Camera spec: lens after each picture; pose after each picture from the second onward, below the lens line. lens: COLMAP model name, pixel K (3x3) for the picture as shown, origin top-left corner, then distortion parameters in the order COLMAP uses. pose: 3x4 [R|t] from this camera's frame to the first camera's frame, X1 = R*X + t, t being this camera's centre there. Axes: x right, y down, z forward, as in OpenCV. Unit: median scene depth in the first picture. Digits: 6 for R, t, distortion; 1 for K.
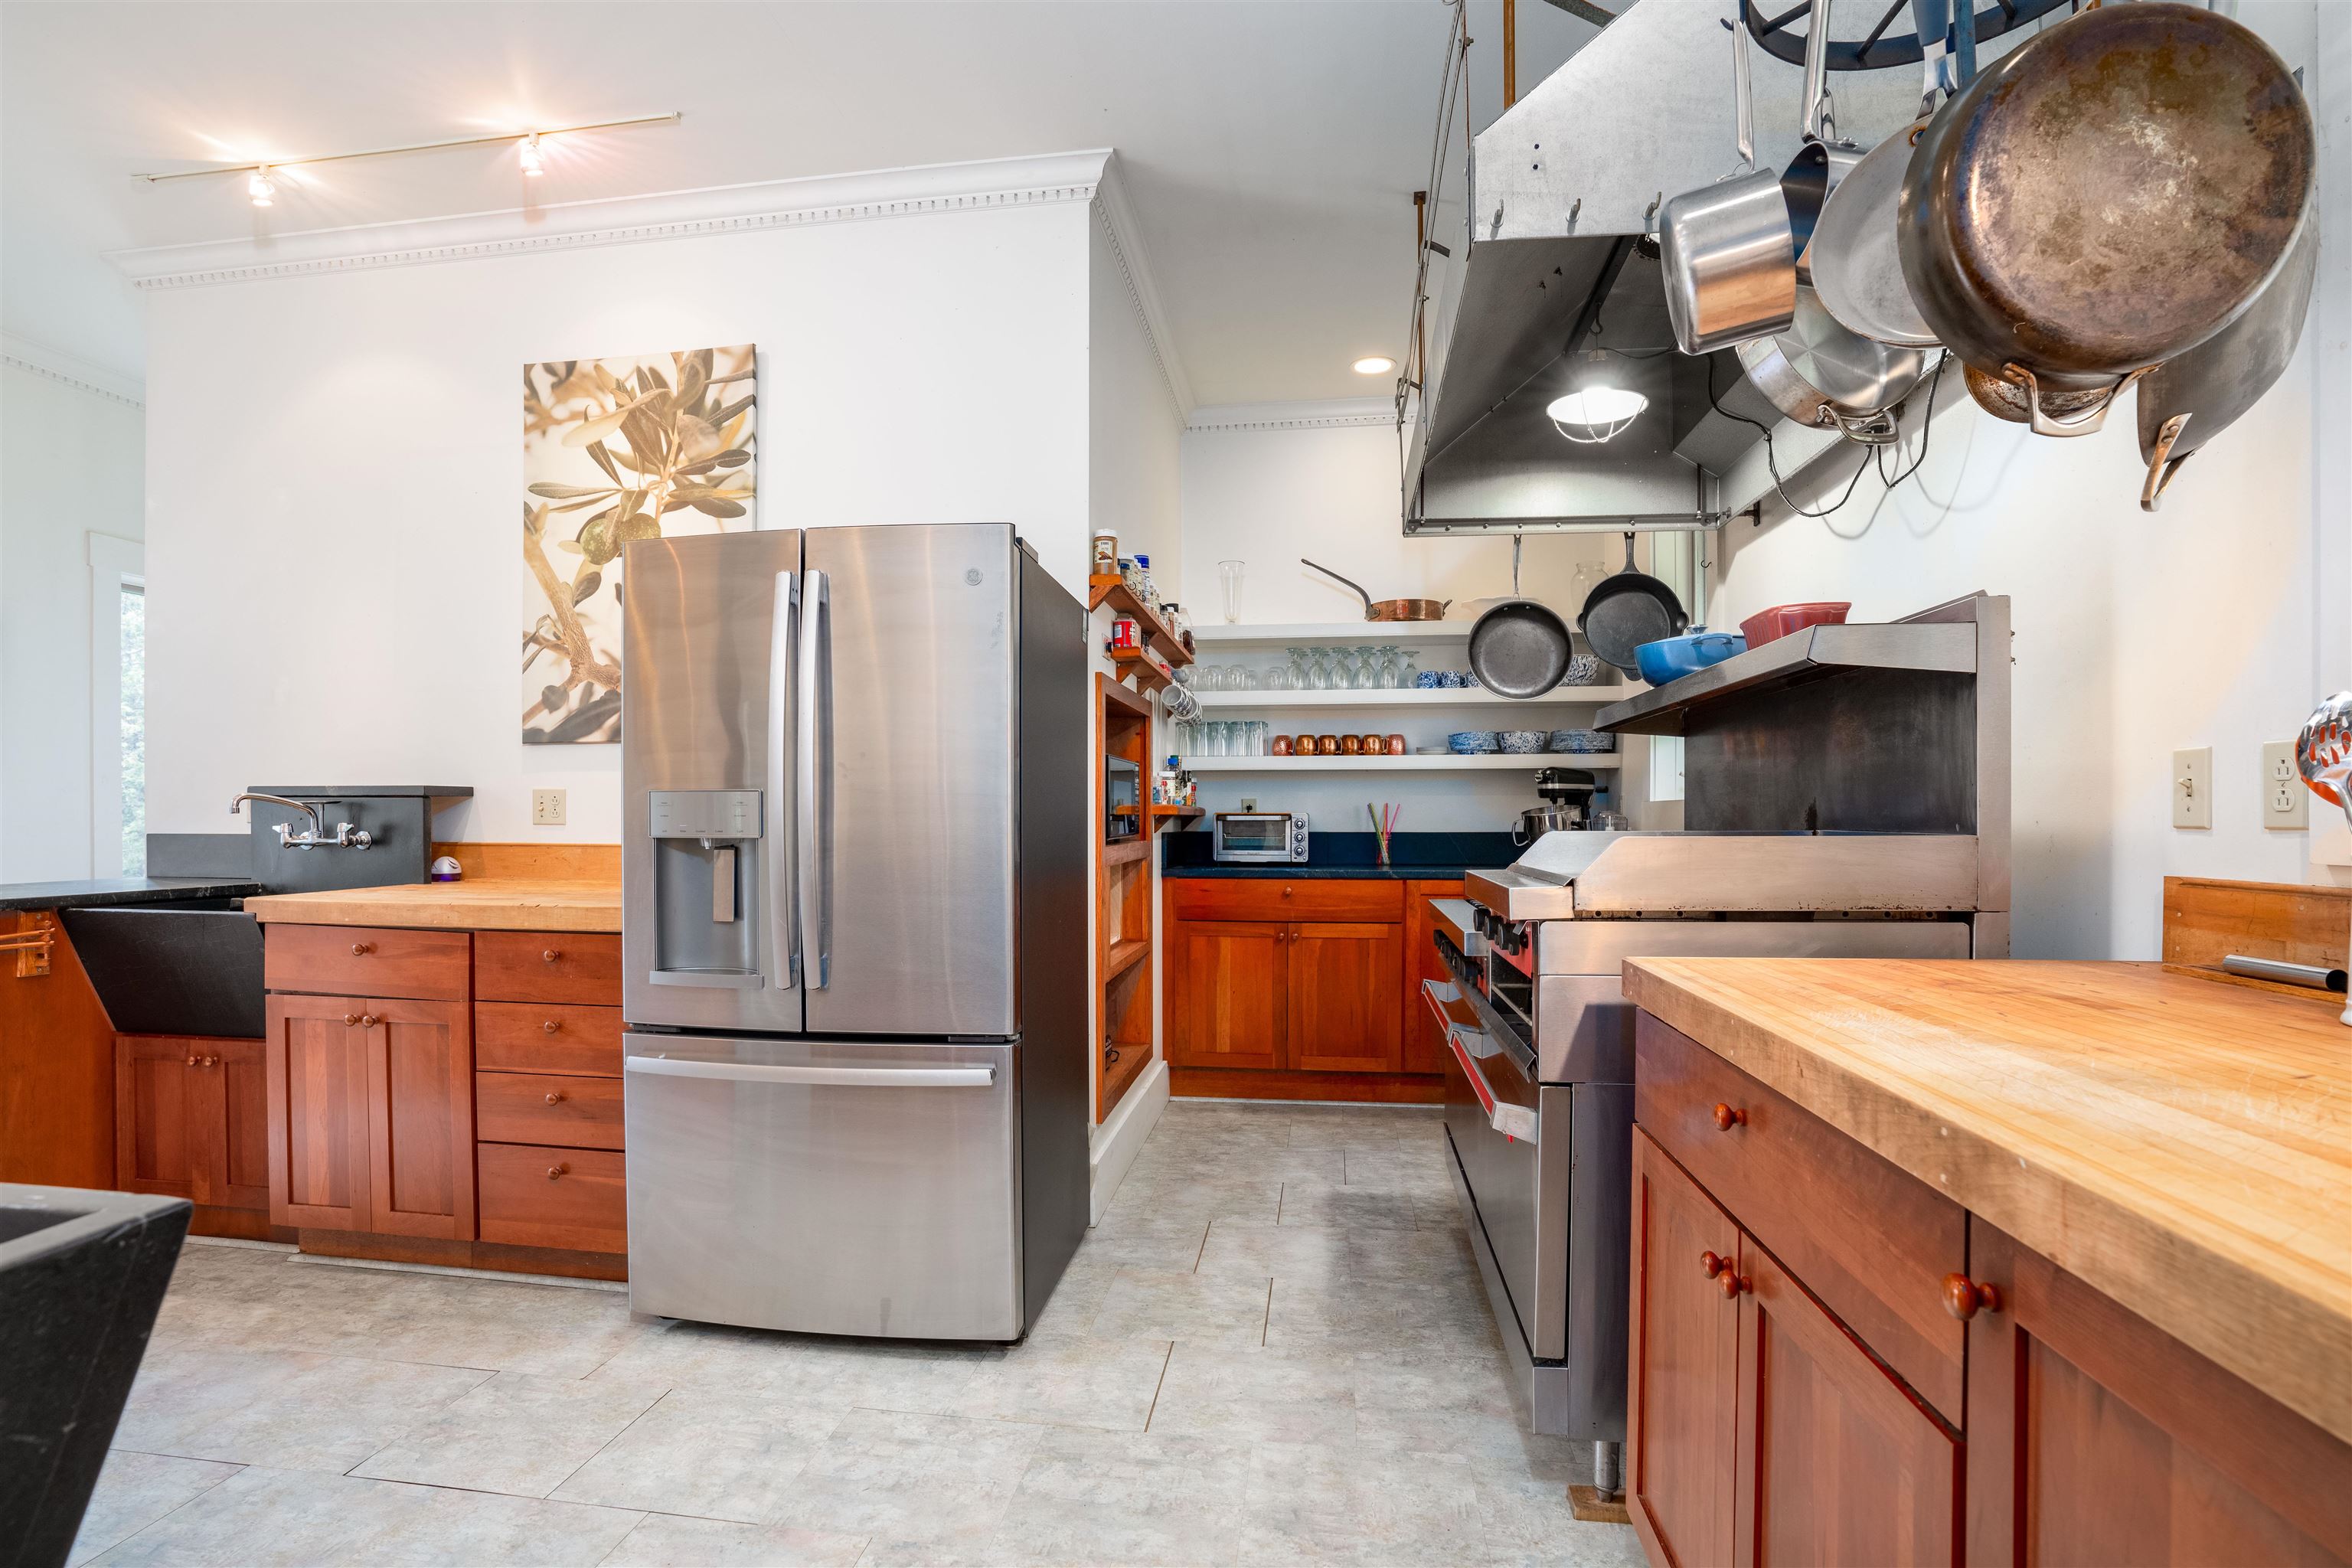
lens RADIAL K [[1152.9, 0, 1200.5], [0, 1152.9, 807.1], [0, 0, 1]] dist [-0.061787, 0.026234]
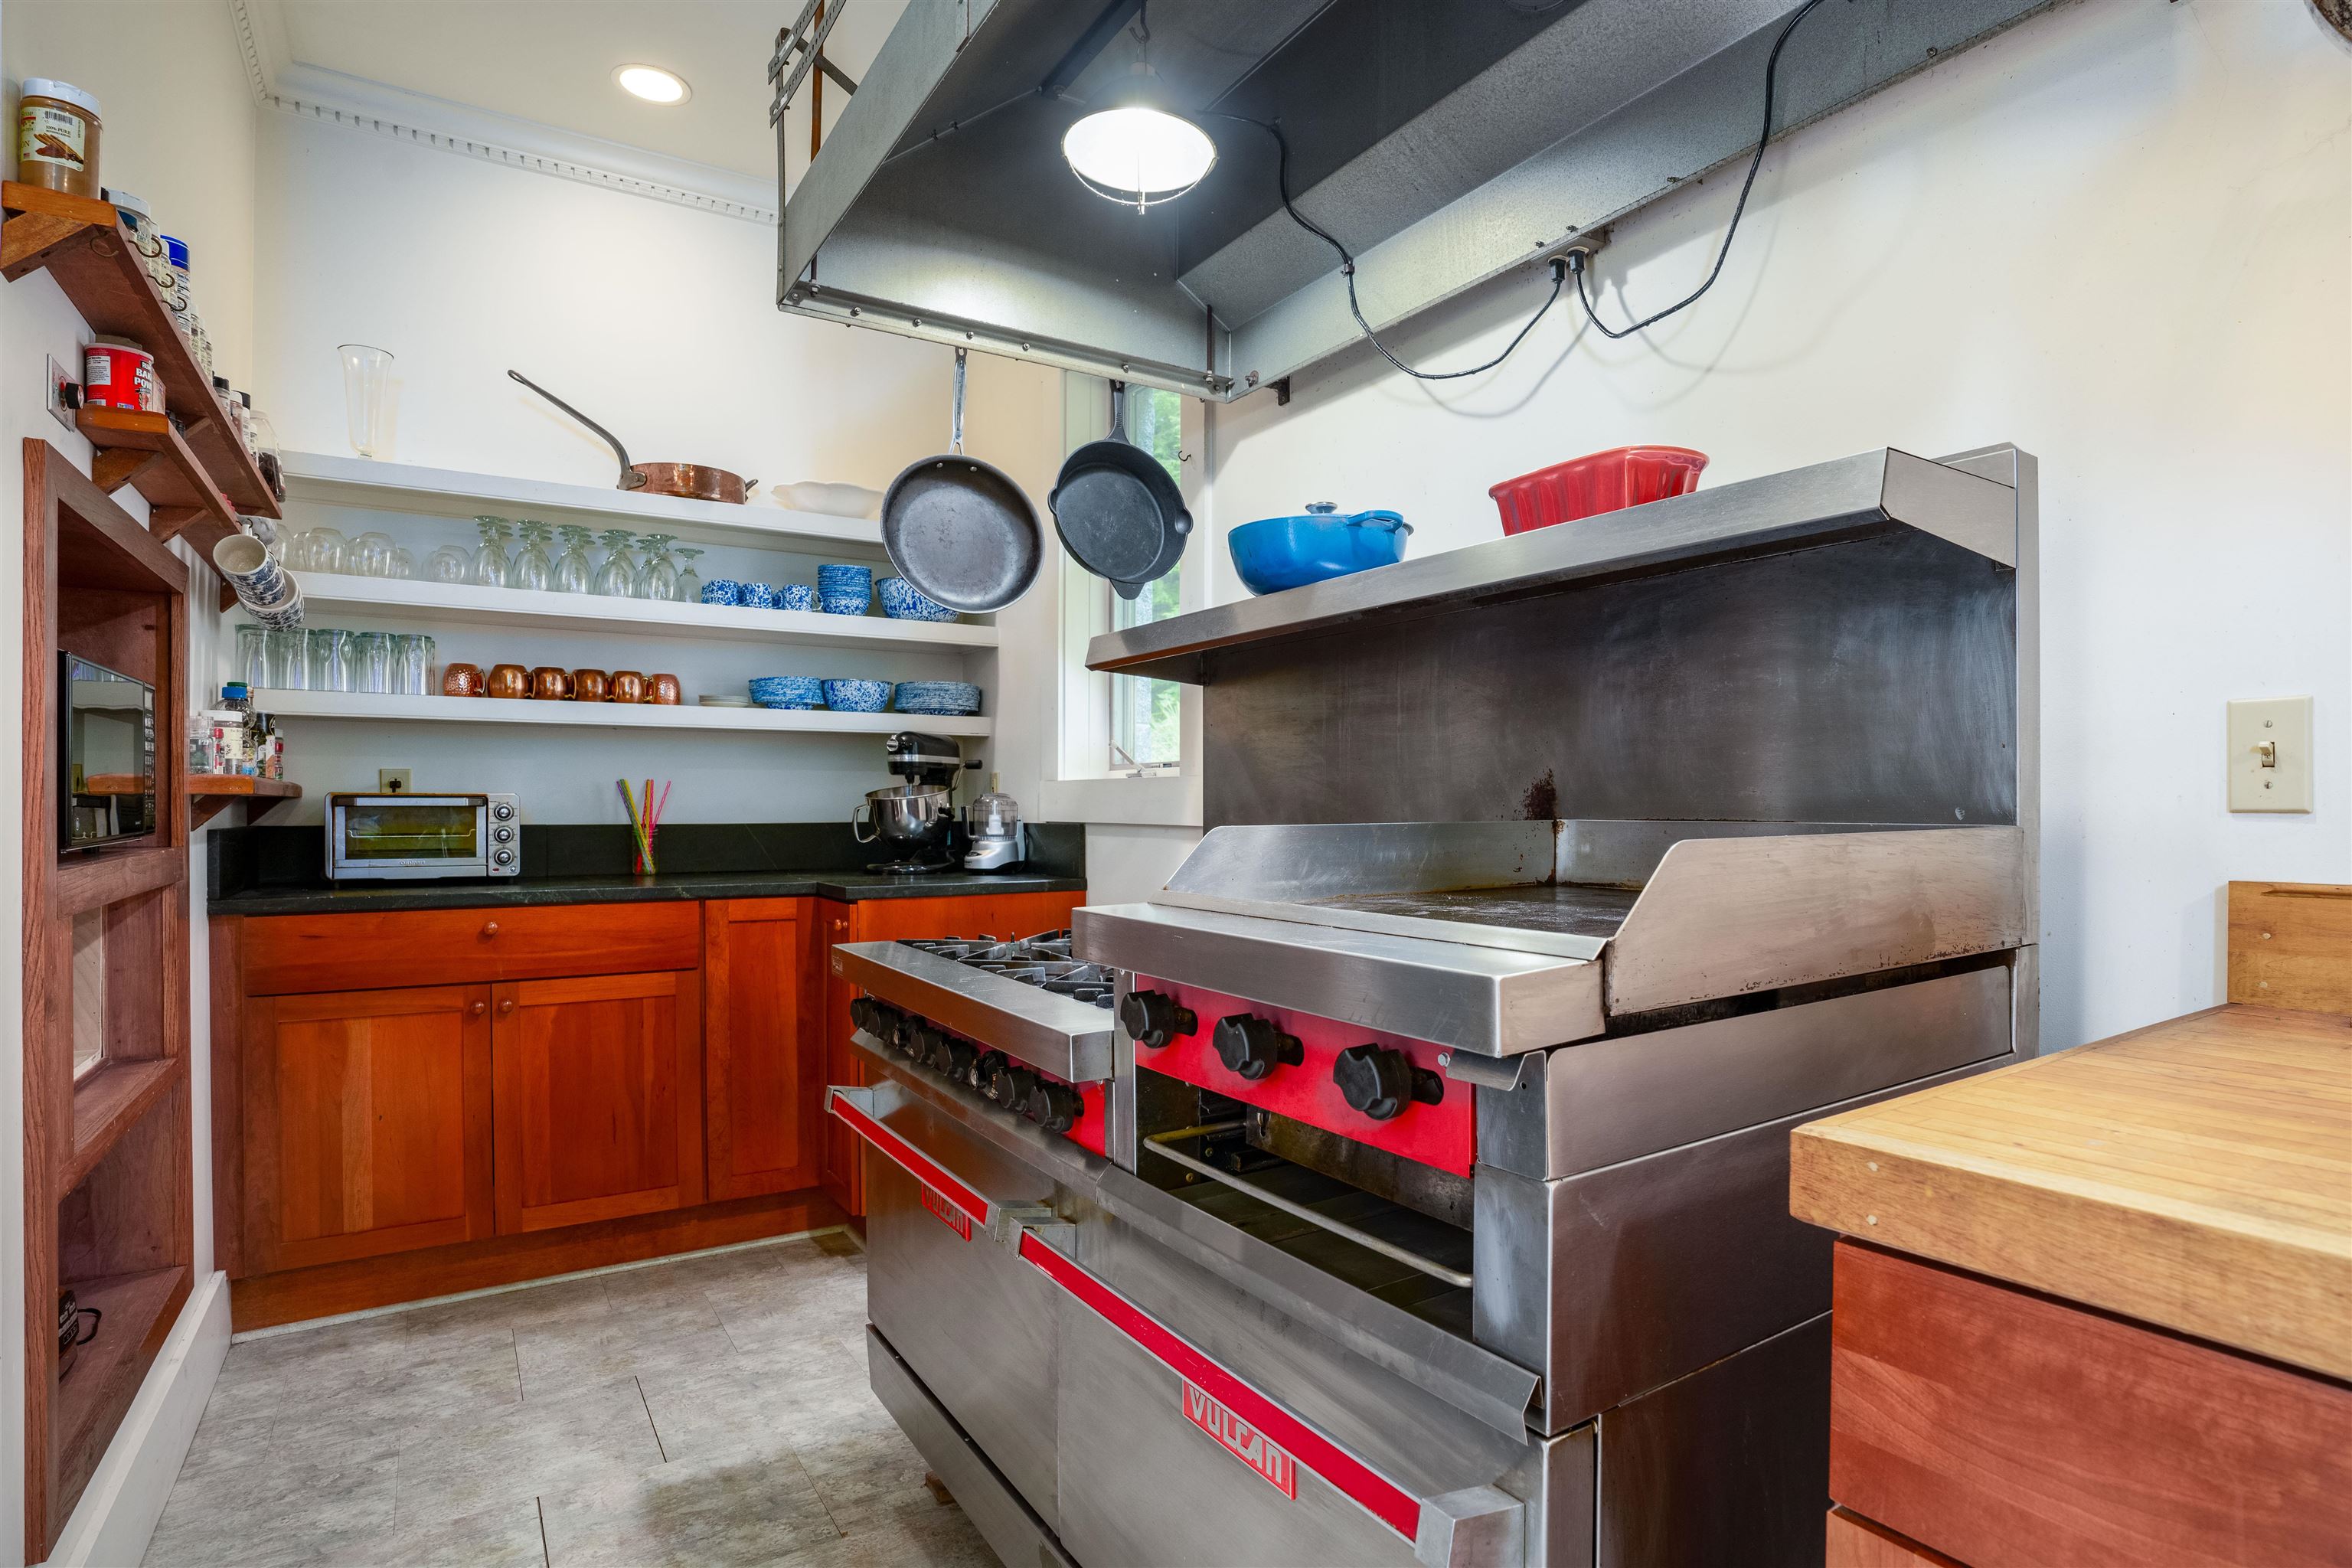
lens RADIAL K [[1152.9, 0, 1200.5], [0, 1152.9, 807.1], [0, 0, 1]] dist [-0.061787, 0.026234]
pose [[0.751678, -0.002245, 0.659527, -0.029242], [-0.005743, 0.999934, 0.009950, 0.004408], [-0.659505, -0.011267, 0.751615, 0.338670]]
